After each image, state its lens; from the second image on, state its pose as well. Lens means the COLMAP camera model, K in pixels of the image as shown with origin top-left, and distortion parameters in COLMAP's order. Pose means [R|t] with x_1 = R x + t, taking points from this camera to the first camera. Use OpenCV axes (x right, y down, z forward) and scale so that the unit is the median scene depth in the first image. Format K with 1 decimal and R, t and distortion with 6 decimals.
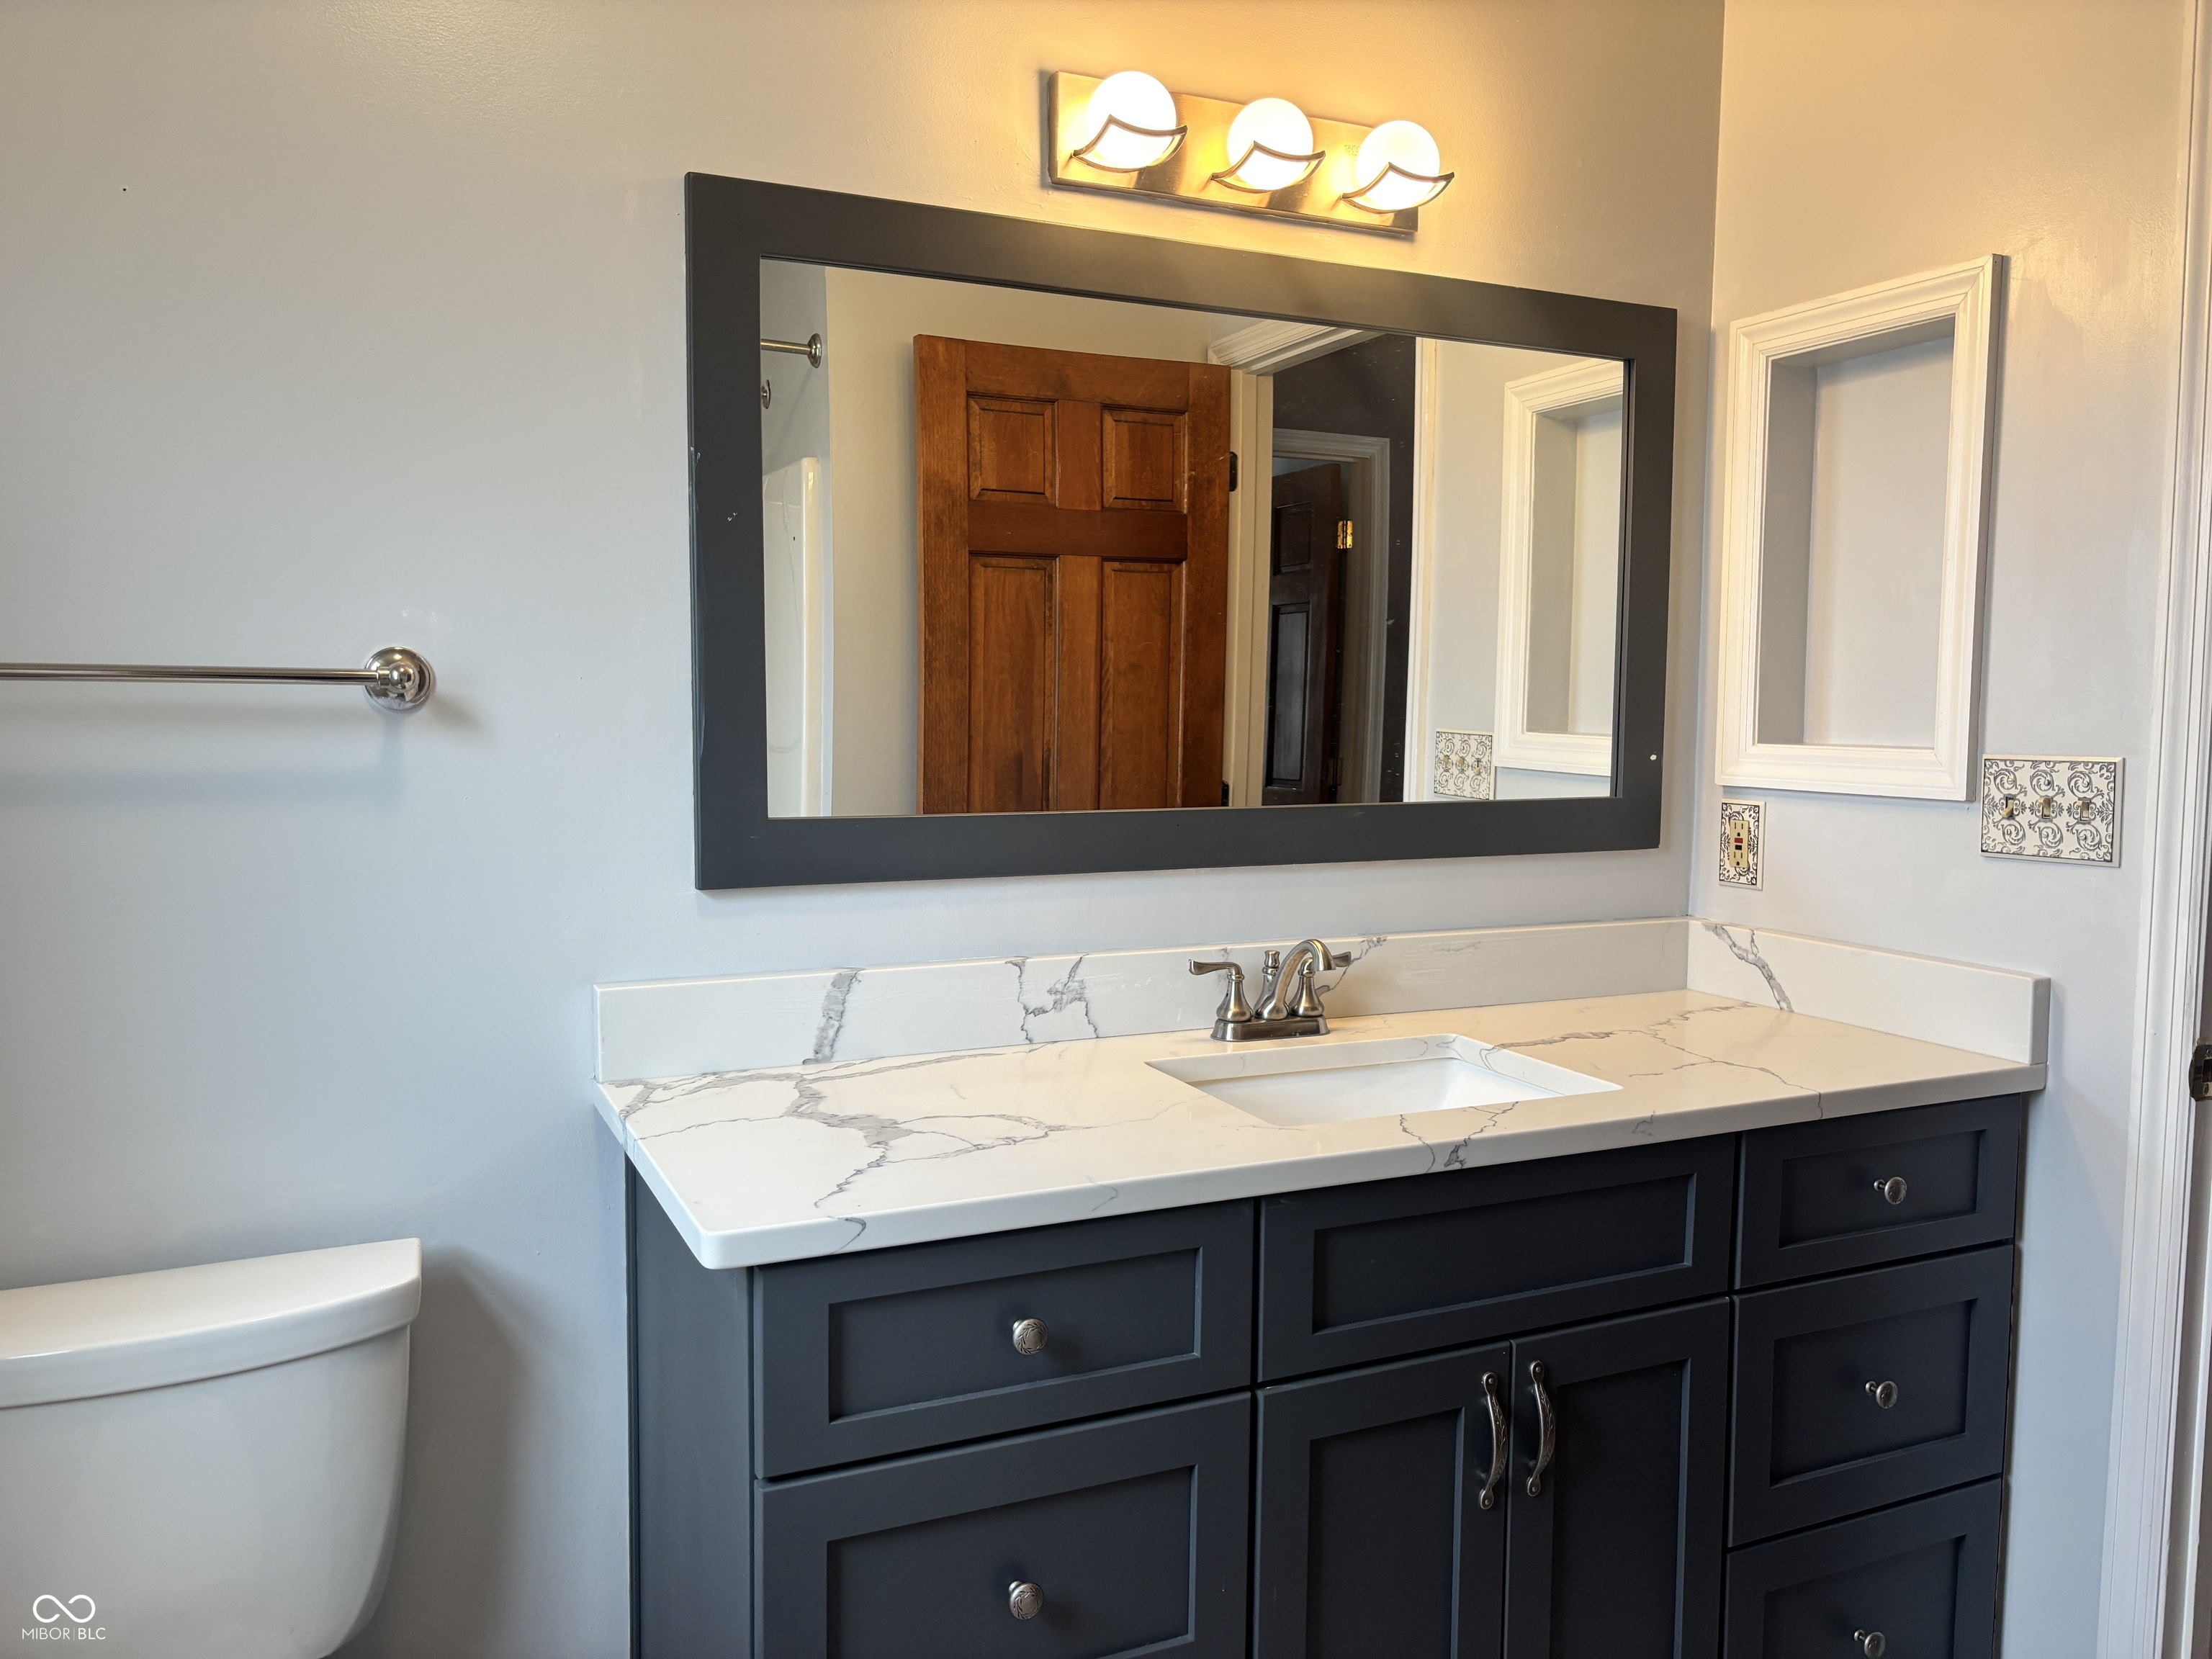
lens RADIAL K [[1668.9, 0, 1107.2], [0, 1668.9, 836.6], [0, 0, 1]] dist [0.005280, 0.001141]
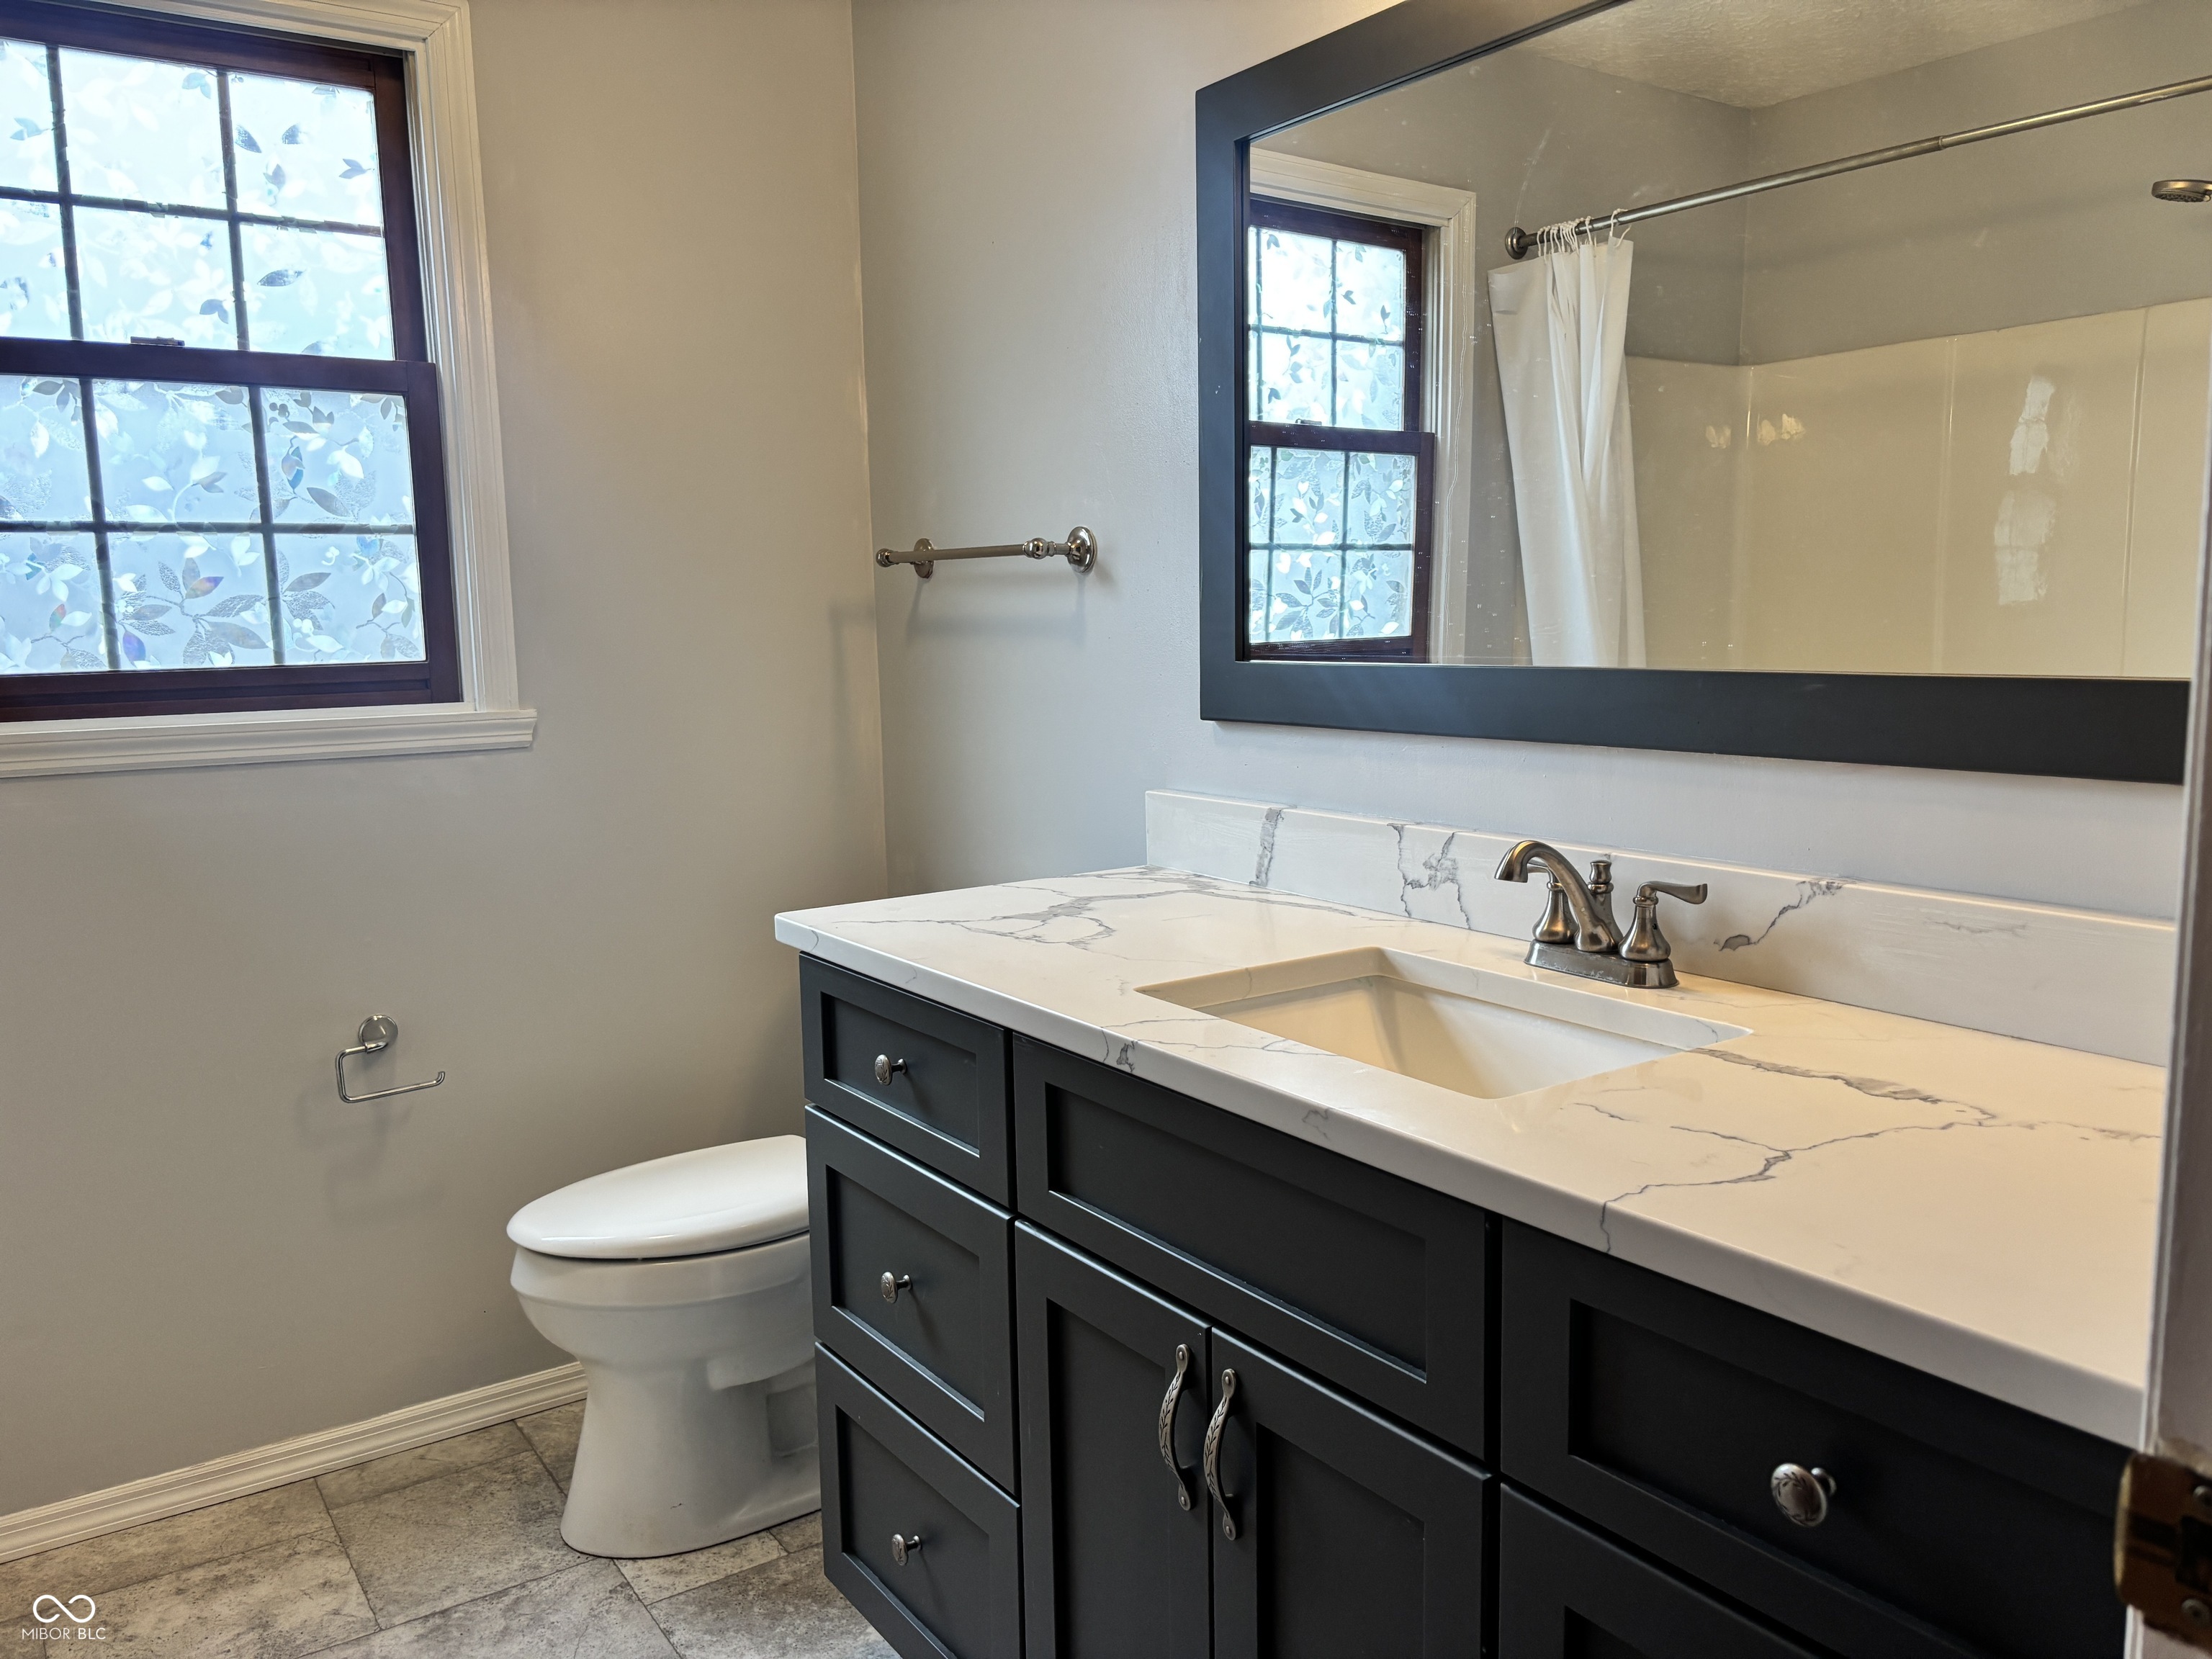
lens RADIAL K [[1668.9, 0, 1107.2], [0, 1668.9, 836.6], [0, 0, 1]] dist [0.005280, 0.001141]
pose [[0.172521, 0.118923, -0.977801, 0.867301], [-0.069246, 0.991693, 0.108395, -0.009134], [0.982569, 0.049008, 0.179323, 0.705695]]
